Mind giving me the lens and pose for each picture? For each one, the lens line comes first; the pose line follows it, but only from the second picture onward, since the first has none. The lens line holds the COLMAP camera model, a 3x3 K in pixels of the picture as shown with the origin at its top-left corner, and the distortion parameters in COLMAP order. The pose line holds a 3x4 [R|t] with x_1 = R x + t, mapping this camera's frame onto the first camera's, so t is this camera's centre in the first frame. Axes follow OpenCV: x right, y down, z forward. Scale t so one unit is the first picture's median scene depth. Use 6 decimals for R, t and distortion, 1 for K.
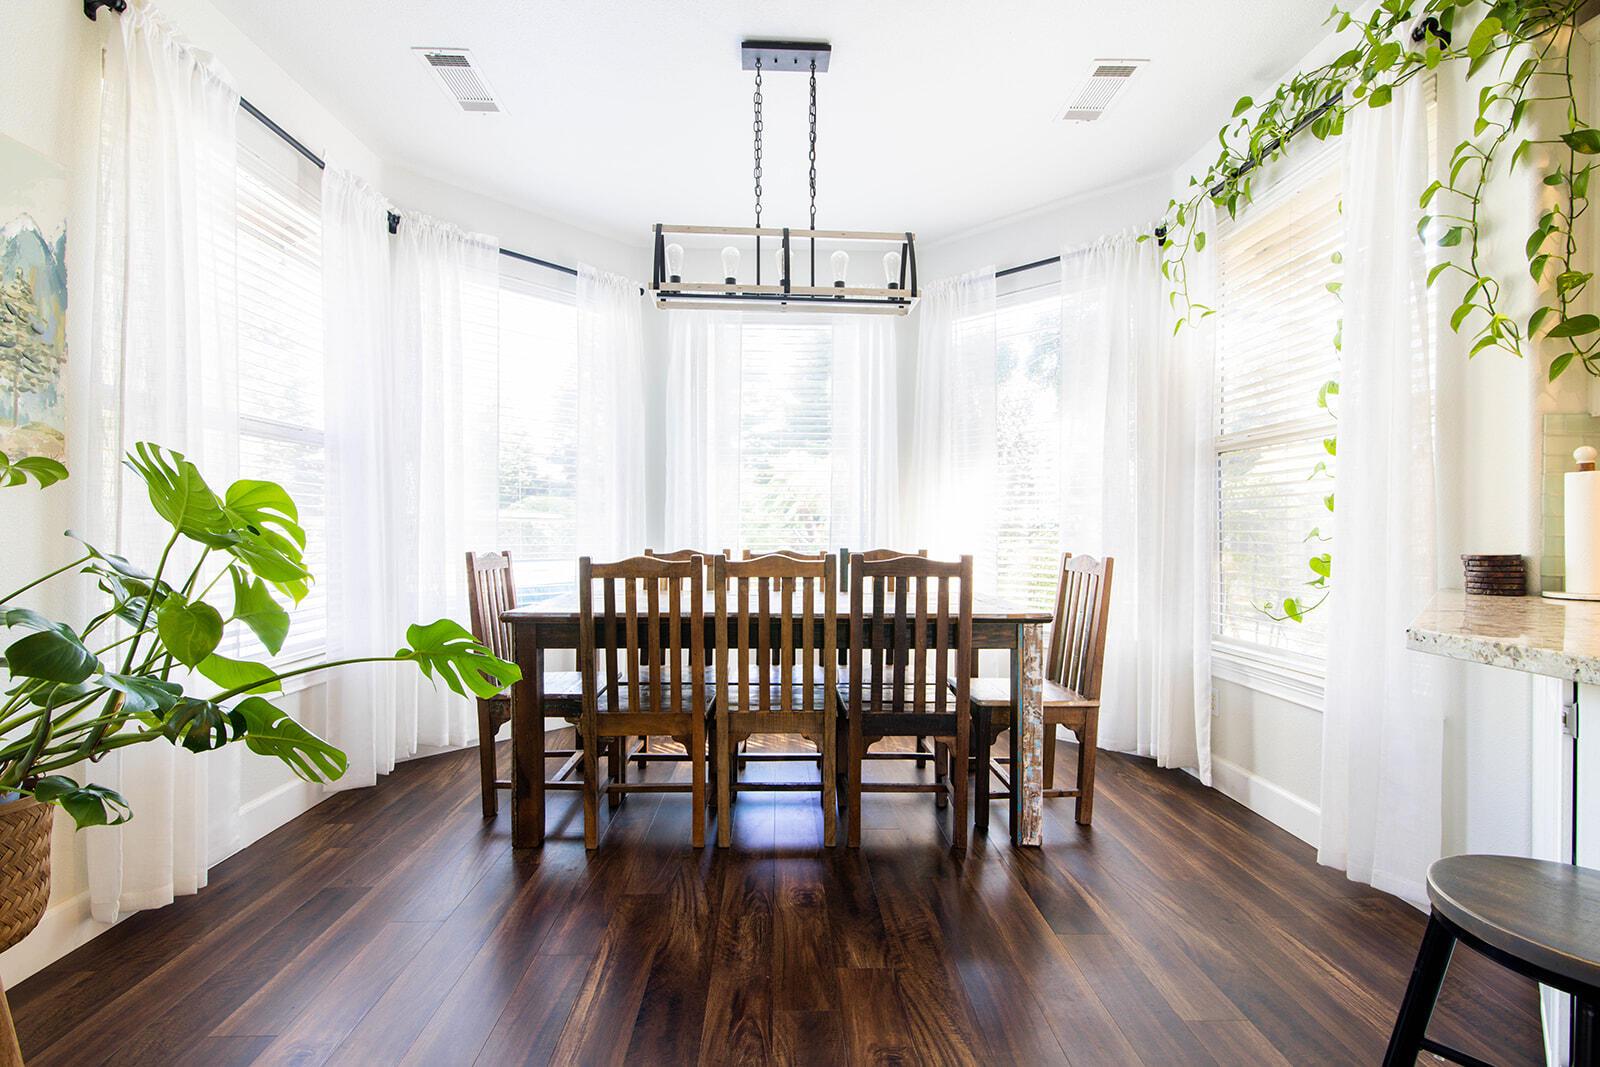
lens RADIAL K [[732.8, 0, 800.8], [0, 732.8, 531.7], [0, 0, 1]] dist [-0.002669, 0.000273]
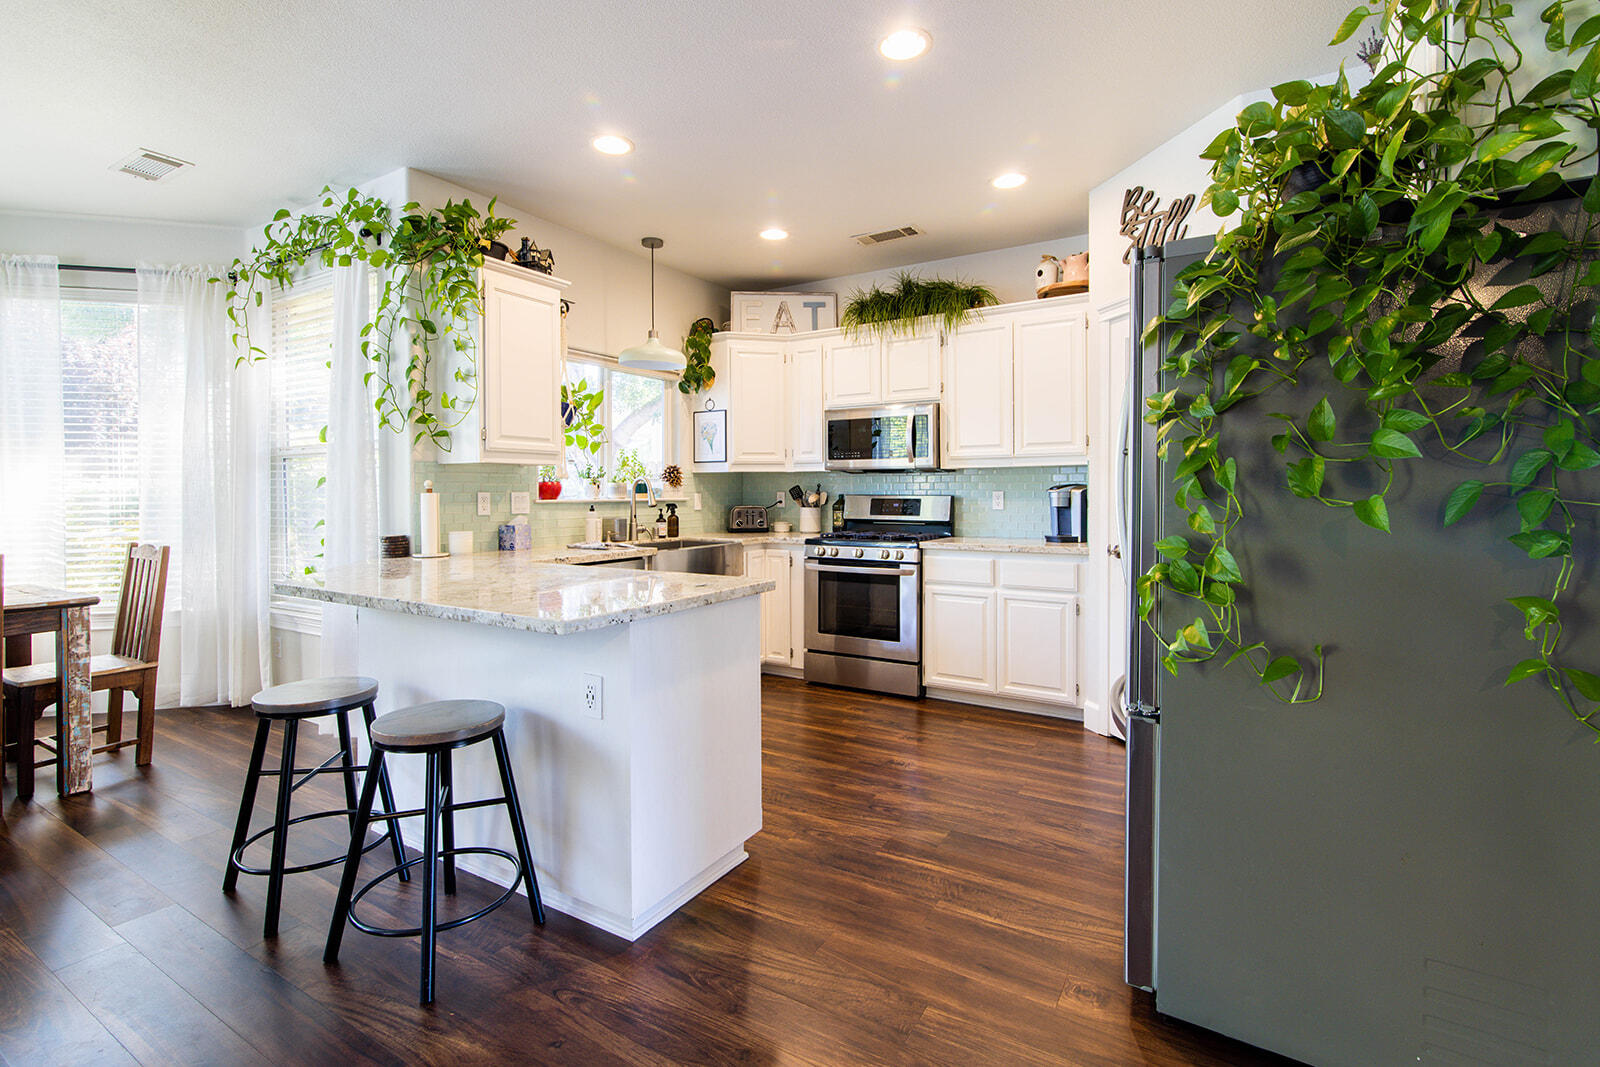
lens RADIAL K [[732.8, 0, 779.8], [0, 732.8, 498.0], [0, 0, 1]] dist [-0.002669, 0.000273]
pose [[0.555063, -0.012383, 0.831716, -0.035623], [0.008455, 0.999922, 0.009245, -0.050791], [-0.831765, 0.001900, 0.555124, -0.582488]]
